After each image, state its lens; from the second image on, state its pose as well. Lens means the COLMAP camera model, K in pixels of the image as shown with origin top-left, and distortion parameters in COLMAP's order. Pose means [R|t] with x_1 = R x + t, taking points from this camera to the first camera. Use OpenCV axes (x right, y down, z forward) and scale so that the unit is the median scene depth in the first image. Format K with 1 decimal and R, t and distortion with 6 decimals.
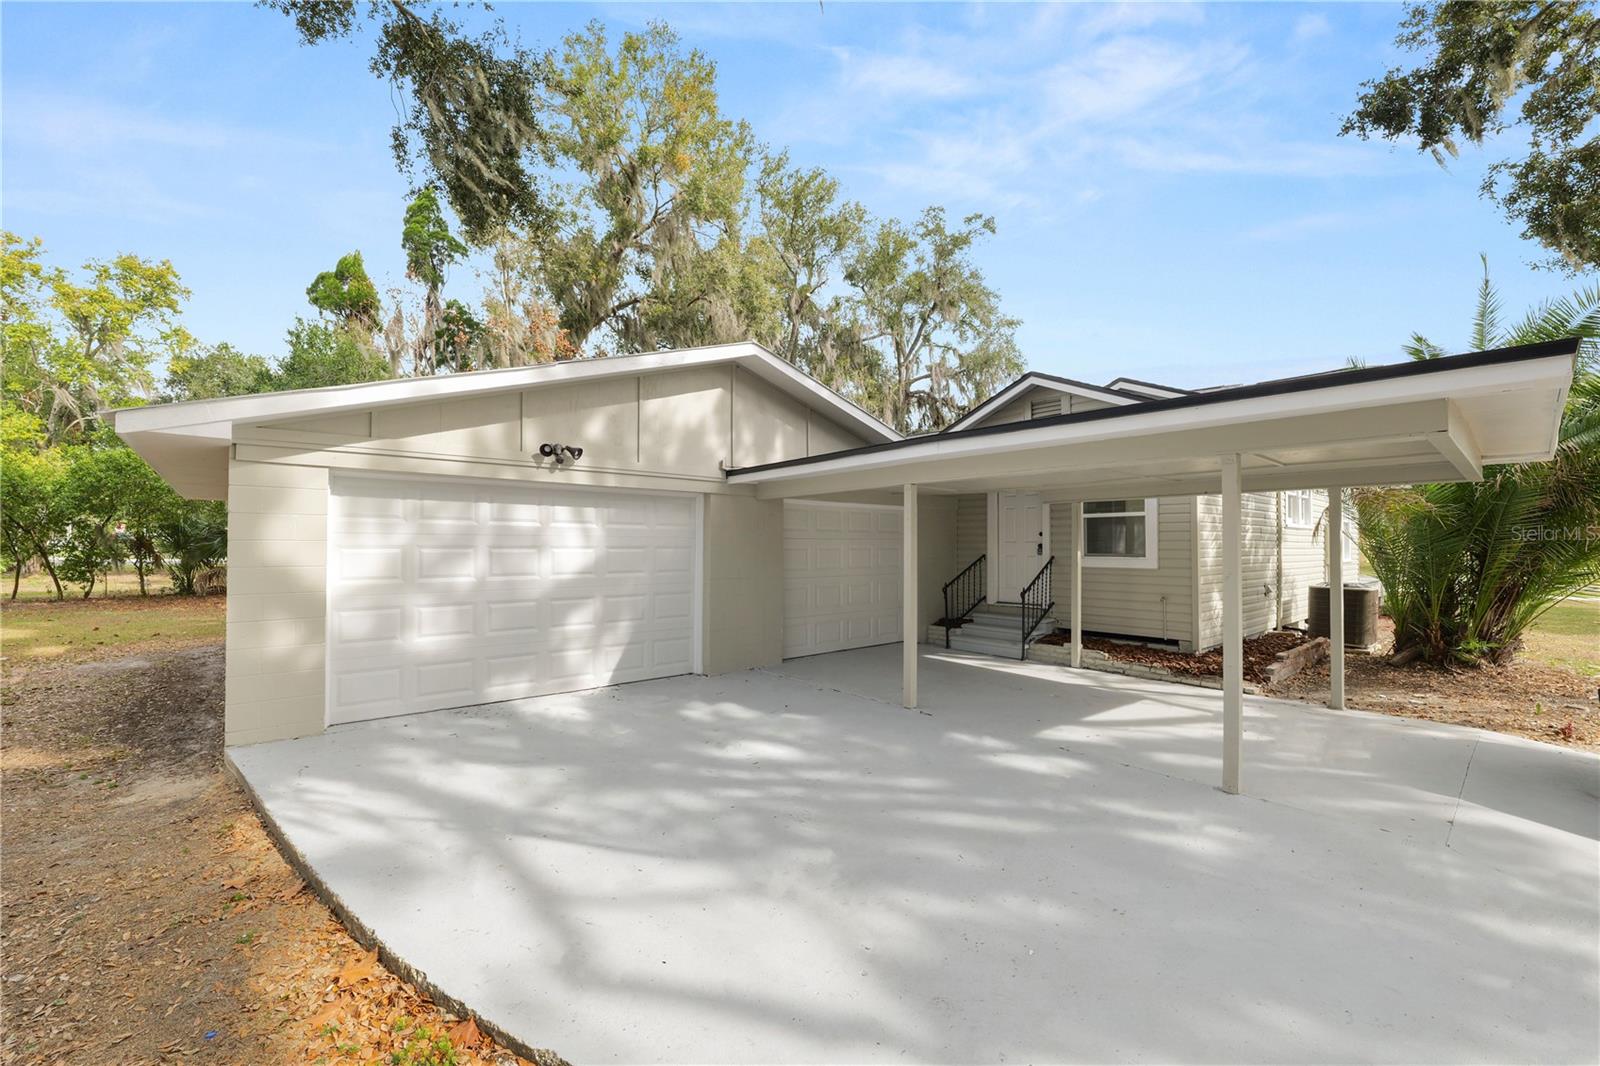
lens RADIAL K [[650.6, 0, 798.4], [0, 650.6, 530.3], [0, 0, 1]] dist [-0.009960, -0.000048]
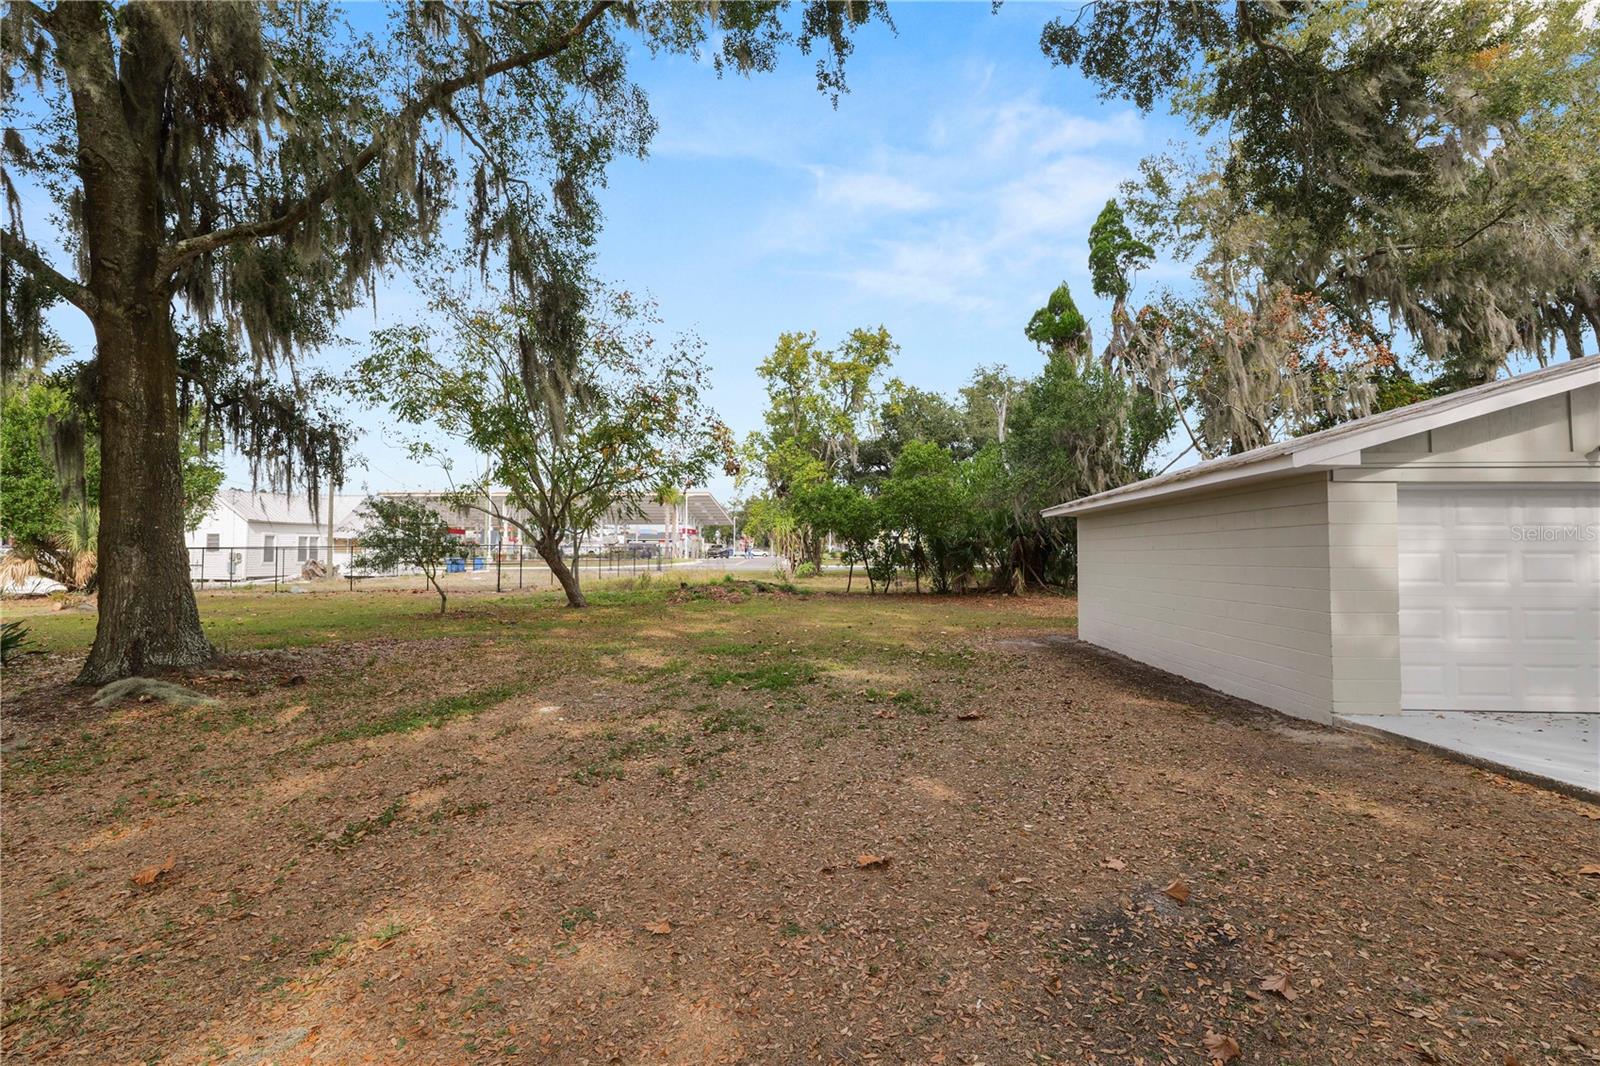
lens RADIAL K [[722.7, 0, 810.7], [0, 722.7, 531.4], [0, 0, 1]] dist [0.001830, -0.000176]
pose [[0.706228, -0.022280, -0.707634, -0.459652], [0.014449, 0.999750, -0.017057, -0.002148], [0.707837, 0.001821, 0.706374, -0.527625]]
